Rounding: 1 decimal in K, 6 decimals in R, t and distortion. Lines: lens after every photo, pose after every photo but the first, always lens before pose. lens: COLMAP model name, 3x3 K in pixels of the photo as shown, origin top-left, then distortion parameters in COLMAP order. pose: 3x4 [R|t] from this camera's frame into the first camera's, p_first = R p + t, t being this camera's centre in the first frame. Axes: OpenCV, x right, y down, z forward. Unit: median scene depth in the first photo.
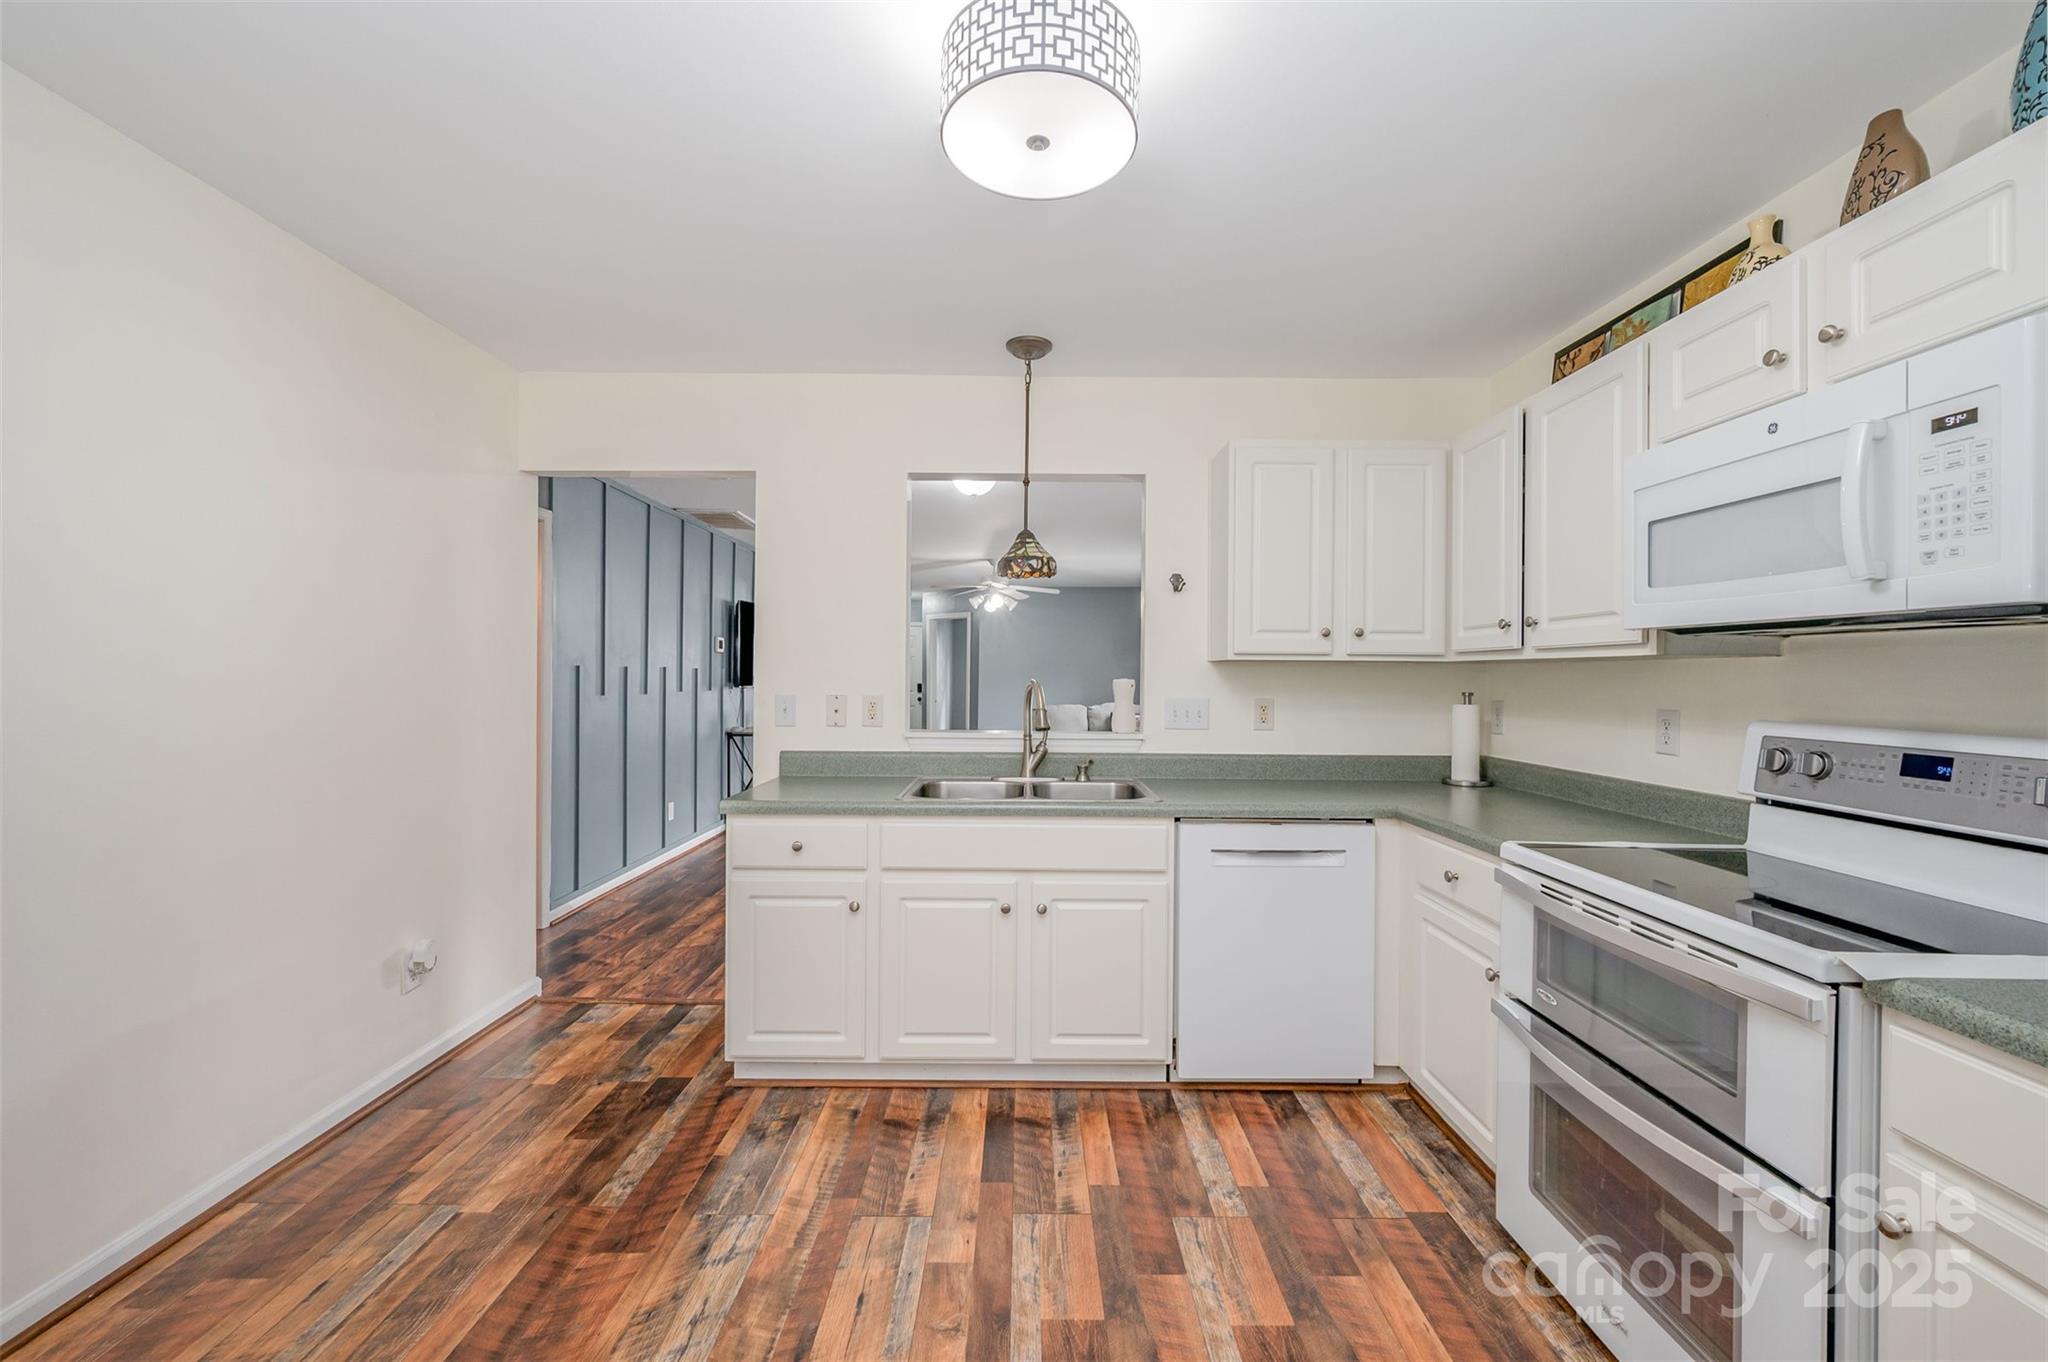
lens RADIAL K [[805.8, 0, 1029.9], [0, 805.8, 679.4], [0, 0, 1]] dist [0.001609, 0.000037]
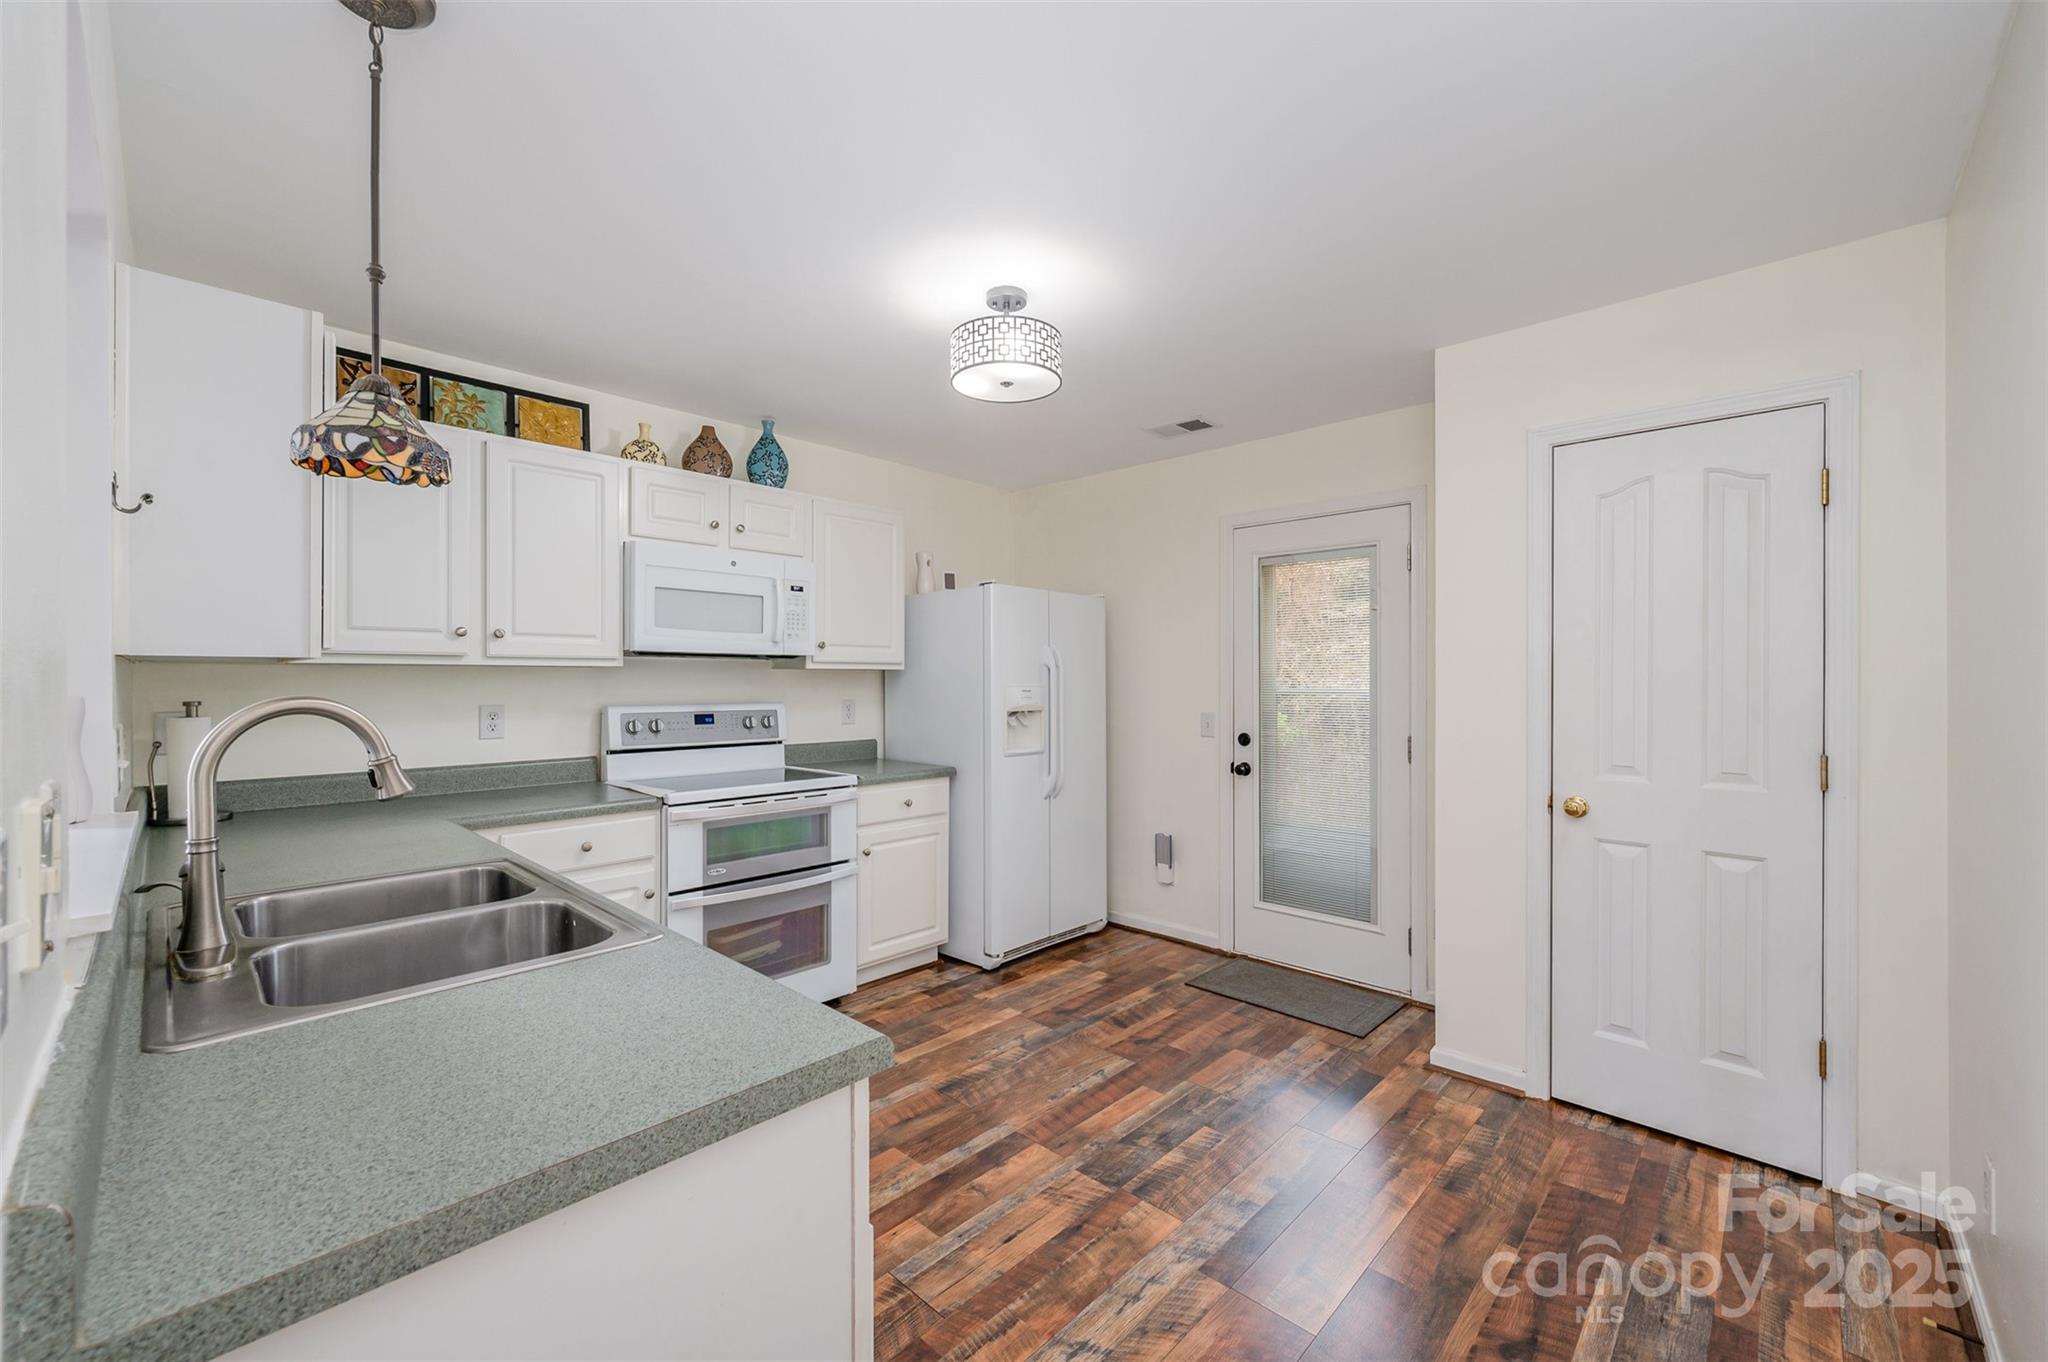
lens RADIAL K [[805.8, 0, 1029.5], [0, 805.8, 677.4], [0, 0, 1]] dist [0.001609, 0.000037]
pose [[-0.719874, -0.004127, 0.694093, -1.014345], [-0.001316, 0.999989, 0.004581, -0.019113], [-0.694104, 0.002384, -0.719871, 1.800778]]
